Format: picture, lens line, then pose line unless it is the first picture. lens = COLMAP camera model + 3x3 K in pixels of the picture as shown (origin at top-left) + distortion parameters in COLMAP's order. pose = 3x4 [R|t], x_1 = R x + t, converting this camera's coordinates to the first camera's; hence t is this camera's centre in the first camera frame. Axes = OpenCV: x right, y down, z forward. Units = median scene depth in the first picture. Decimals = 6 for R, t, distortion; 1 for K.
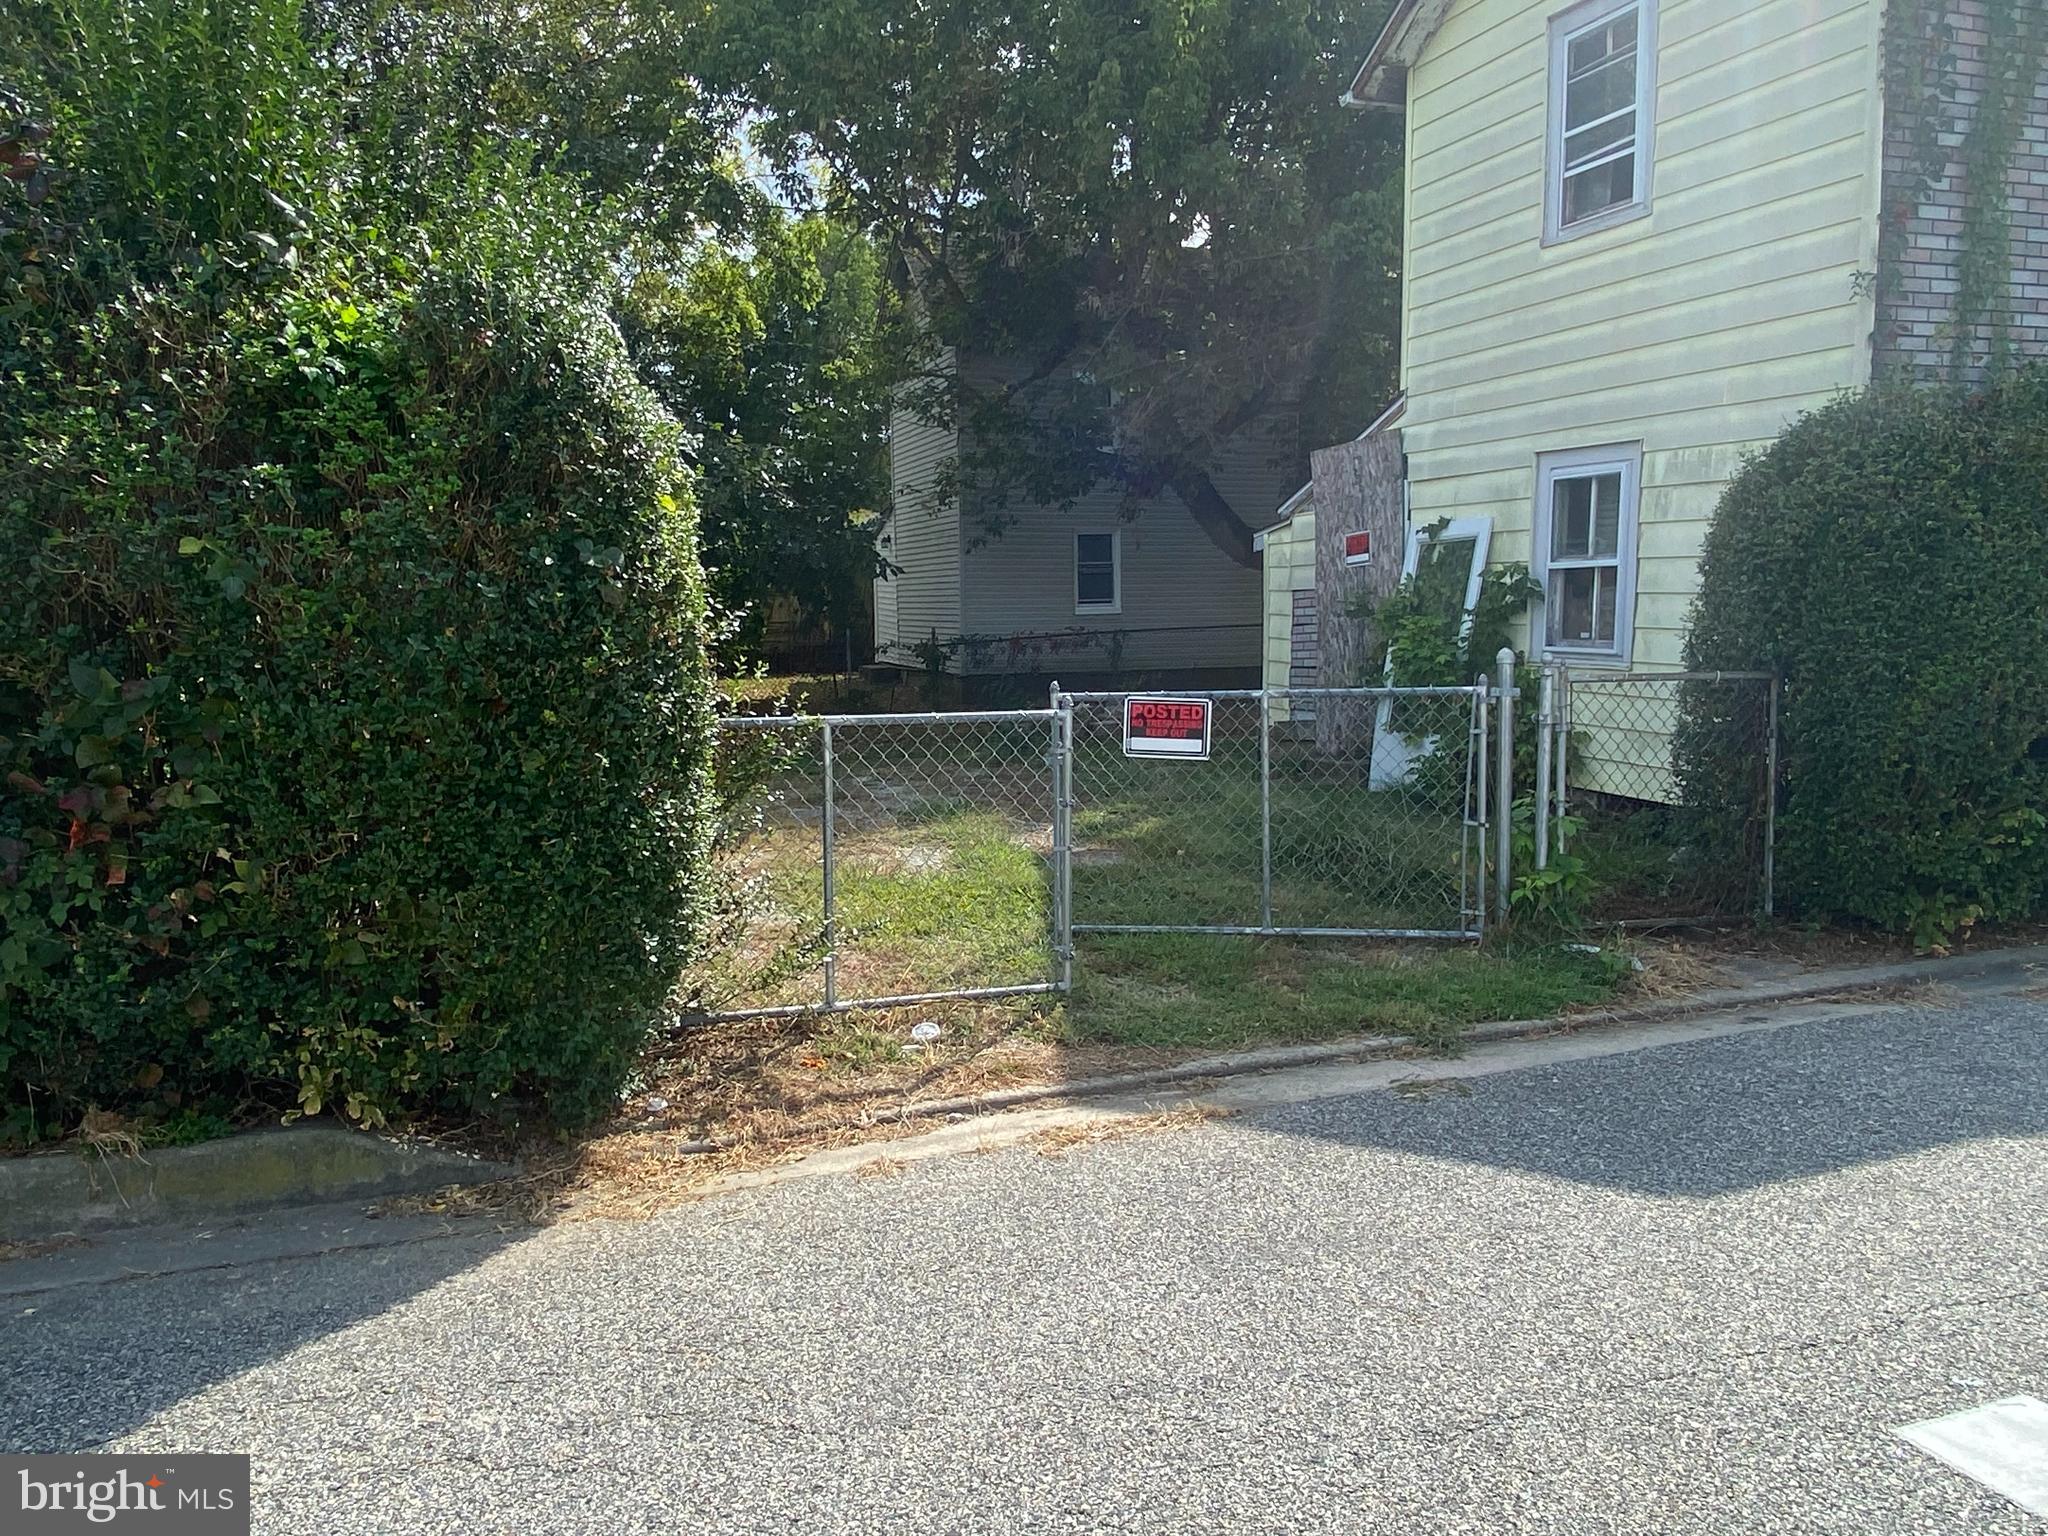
lens RADIAL K [[1462.8, 0, 1016.1], [0, 1462.8, 768.4], [0, 0, 1]] dist [0.108674, -0.141920]
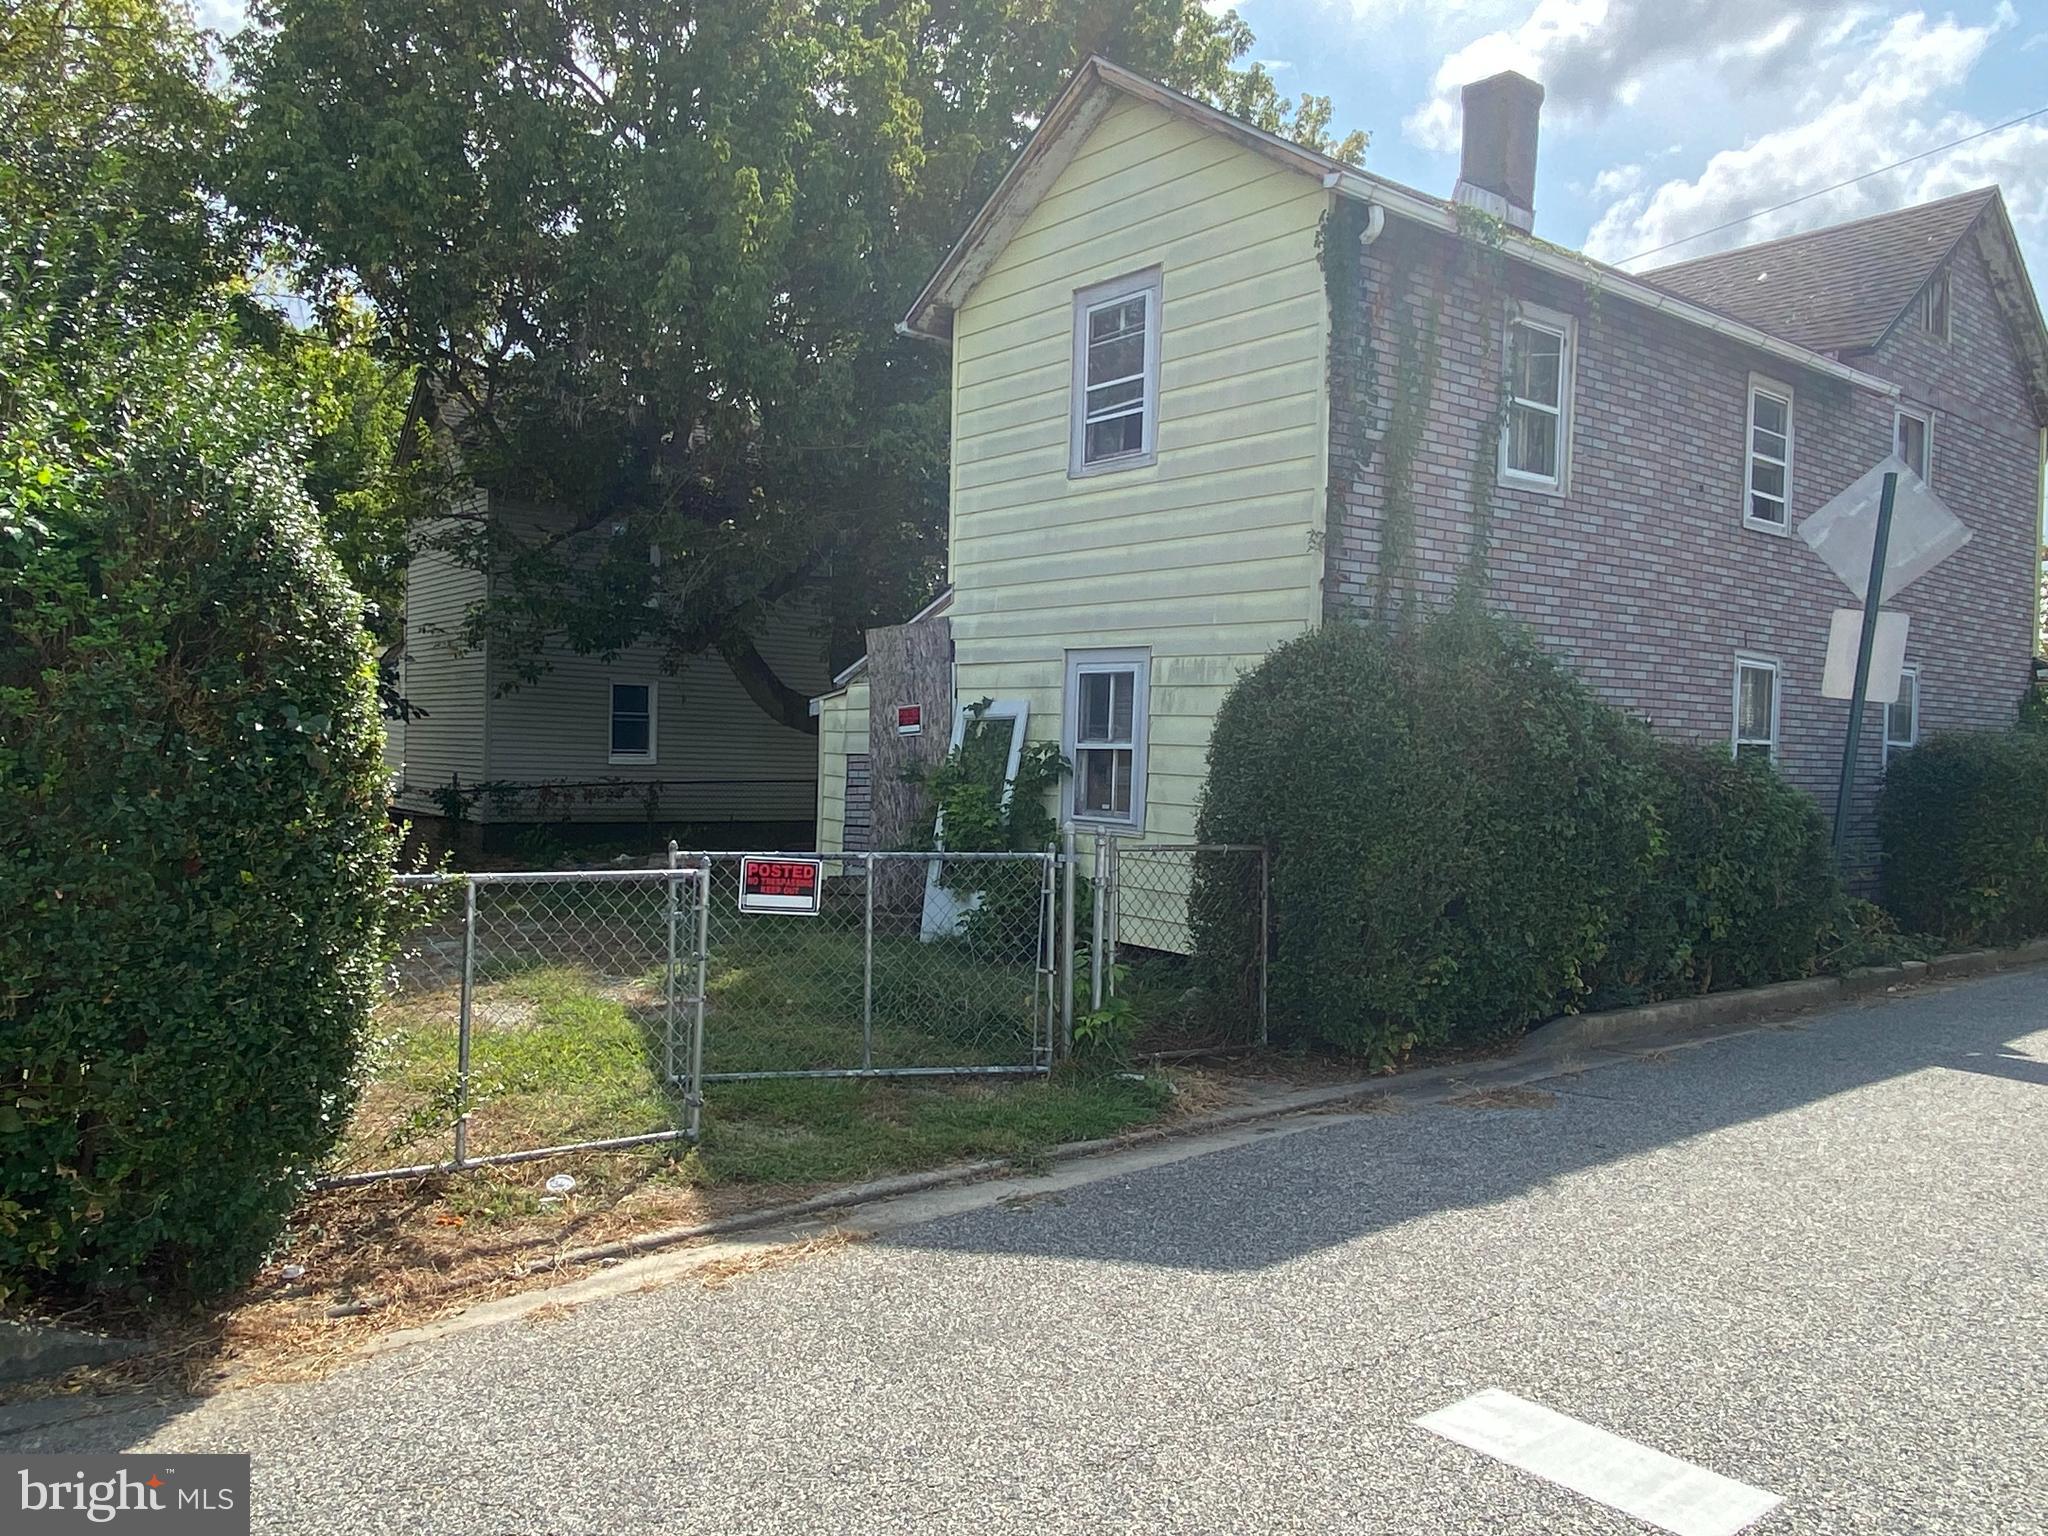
lens RADIAL K [[1462.8, 0, 1016.1], [0, 1462.8, 768.4], [0, 0, 1]] dist [0.108674, -0.141920]
pose [[0.944102, 0.035482, 0.327738, -0.104142], [-0.001941, 0.994772, -0.102105, -0.003845], [-0.329648, 0.095762, 0.939235, -0.100455]]
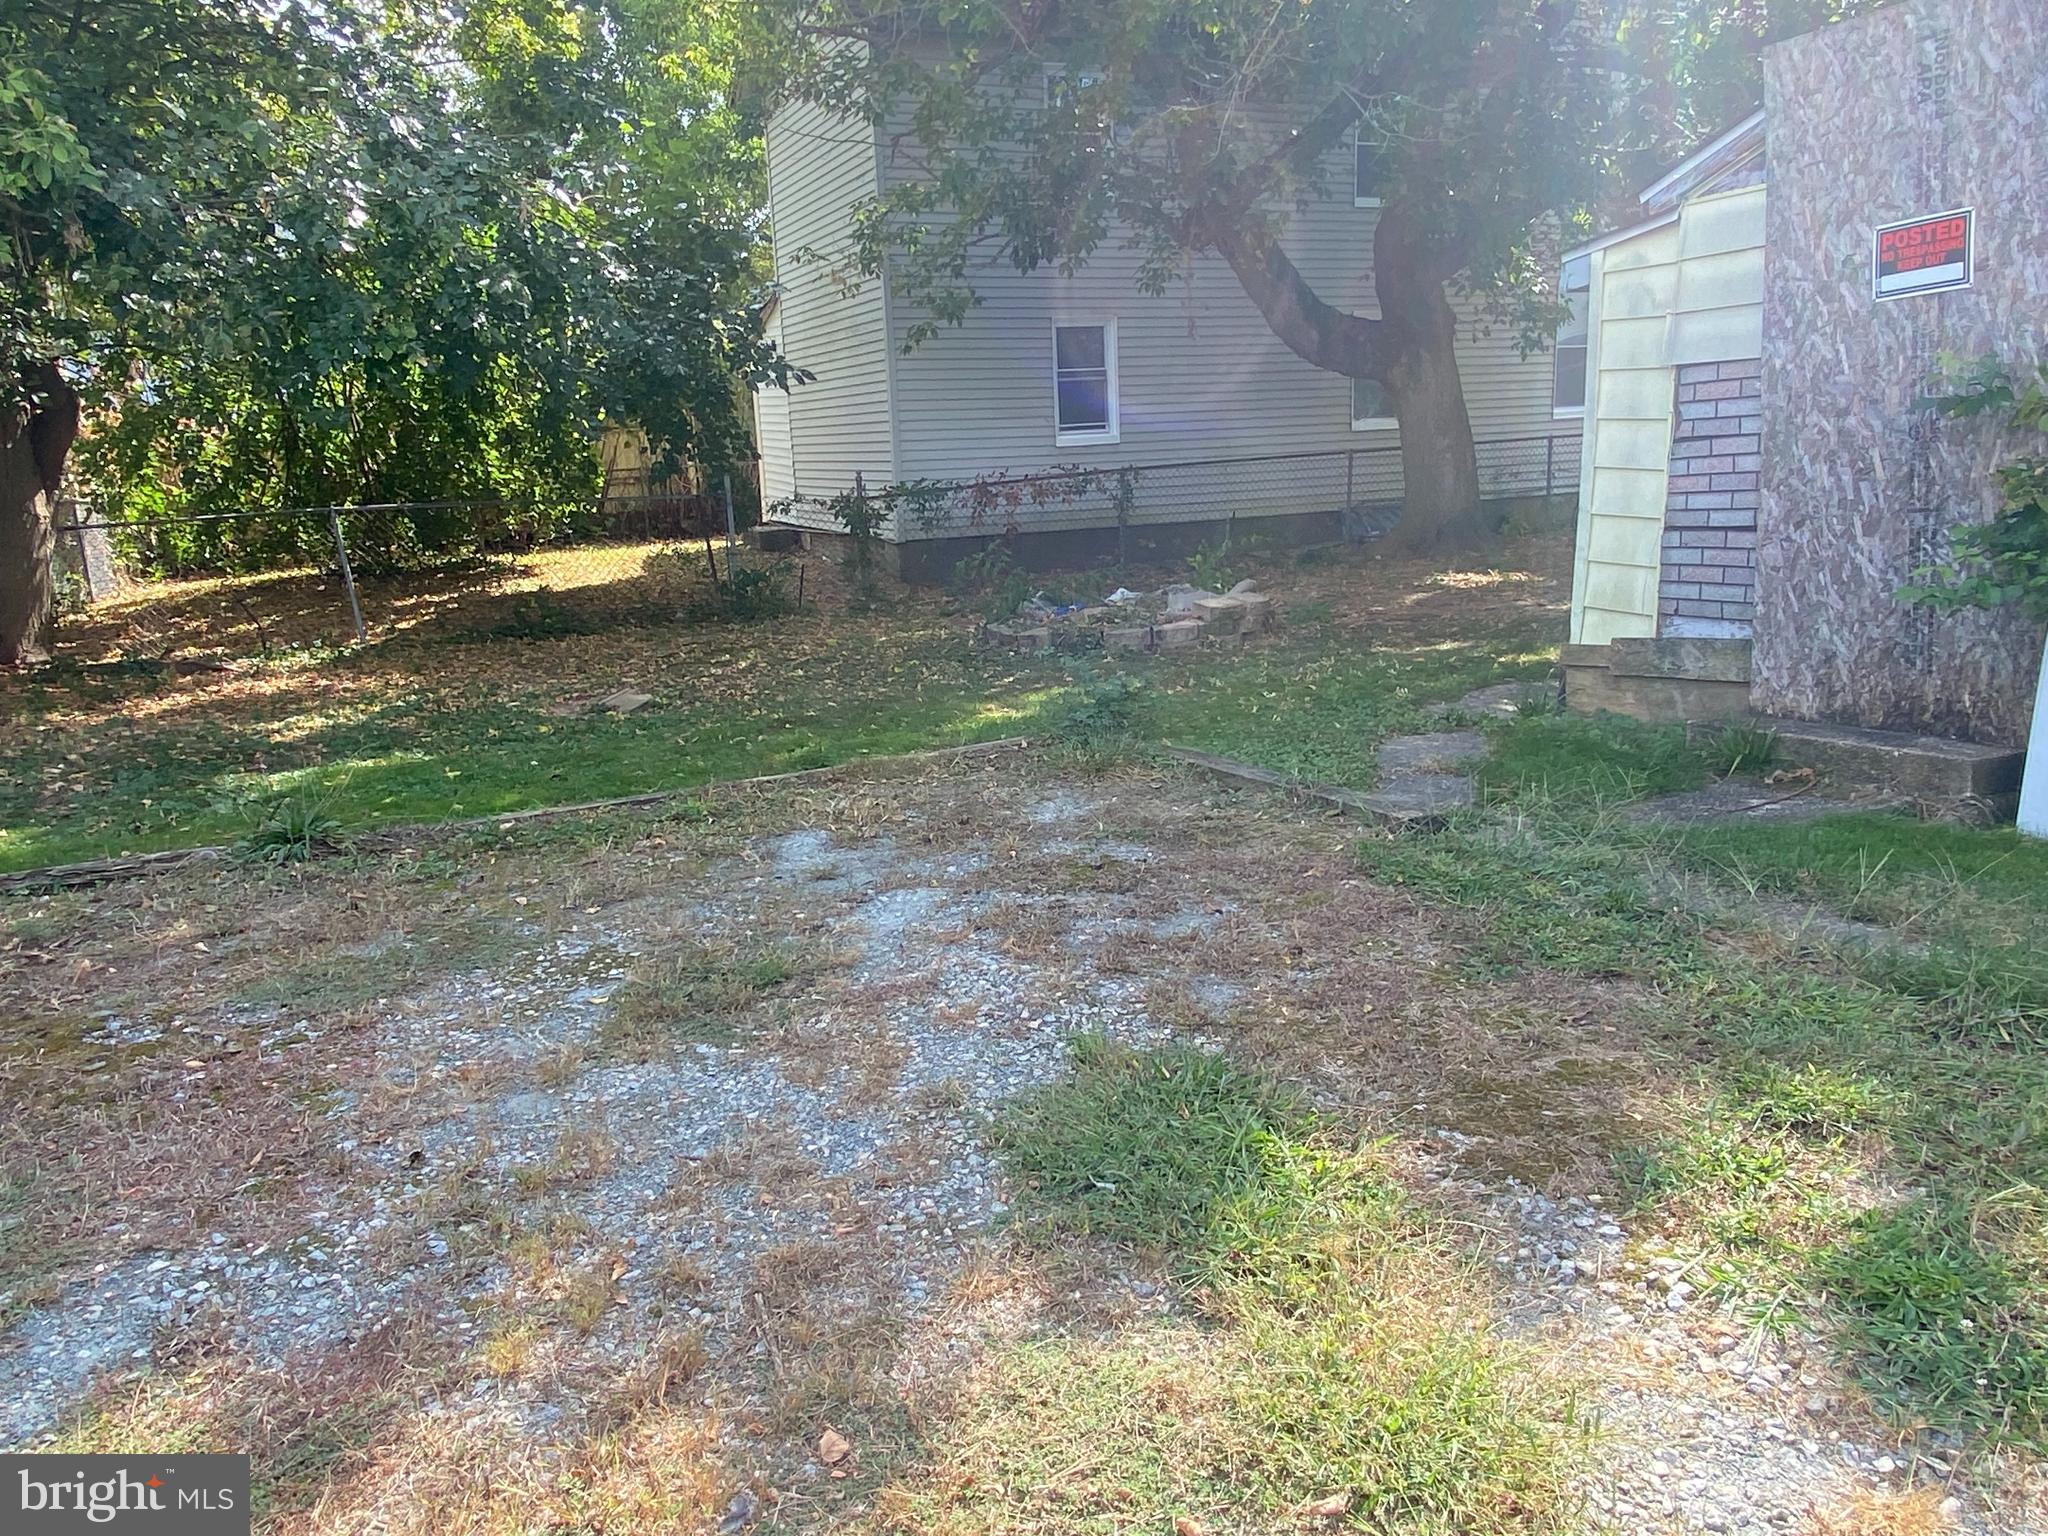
lens RADIAL K [[1462.8, 0, 1016.1], [0, 1462.8, 768.4], [0, 0, 1]] dist [0.108674, -0.141920]
pose [[0.996019, -0.045220, 0.076823, -0.158966], [0.036854, 0.993573, 0.107026, -0.116363], [-0.081169, -0.103769, 0.991284, 1.201398]]
